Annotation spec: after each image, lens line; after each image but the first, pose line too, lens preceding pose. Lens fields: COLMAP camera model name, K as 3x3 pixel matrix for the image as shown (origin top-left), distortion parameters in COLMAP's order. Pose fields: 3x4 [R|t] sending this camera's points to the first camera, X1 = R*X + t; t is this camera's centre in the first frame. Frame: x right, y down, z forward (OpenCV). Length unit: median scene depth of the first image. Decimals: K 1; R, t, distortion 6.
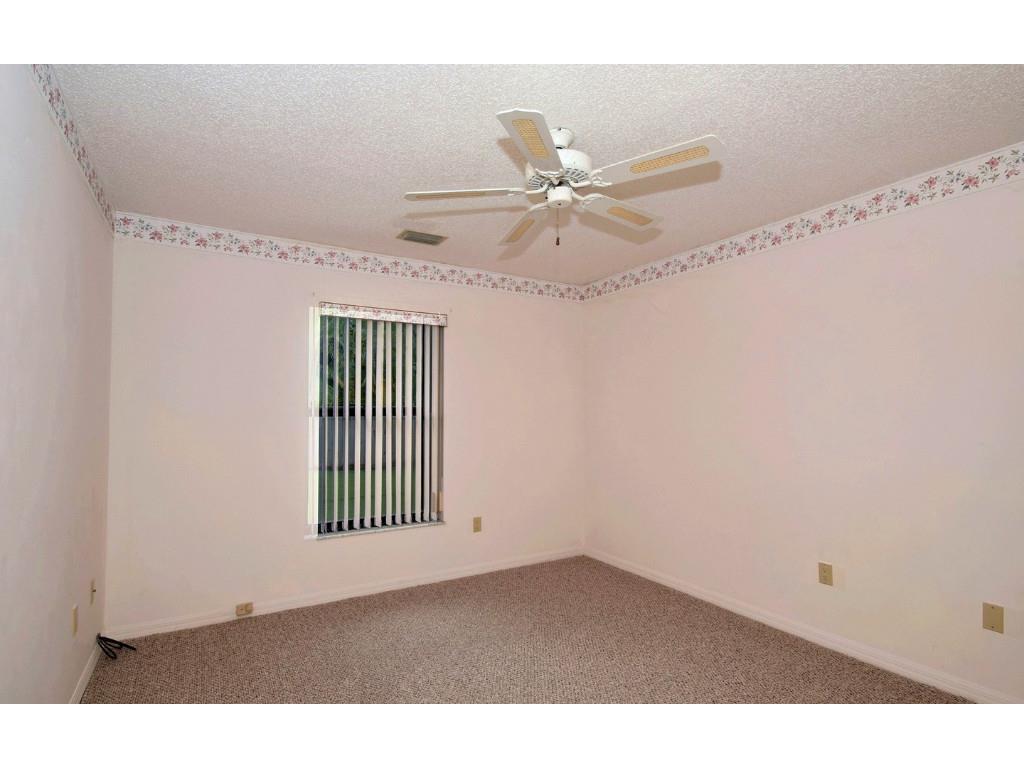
lens RADIAL K [[432.4, 0, 512.0], [0, 432.4, 384.0], [0, 0, 1]] dist [0.000781, 0.030397]
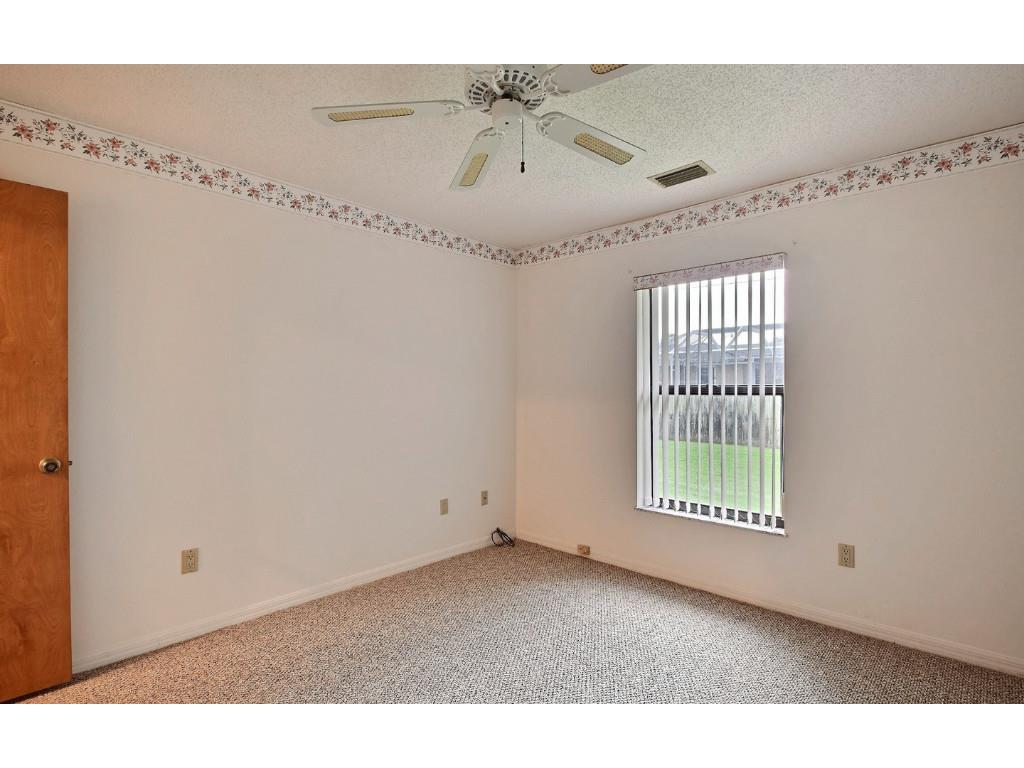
lens RADIAL K [[522.2, 0, 512.0], [0, 522.2, 384.0], [0, 0, 1]] dist [0.004942, -0.015507]
pose [[0.943574, 0.032308, 0.329582, -0.325479], [-0.056865, 0.996255, 0.065139, -0.024280], [-0.326243, -0.080205, 0.941877, -0.100891]]
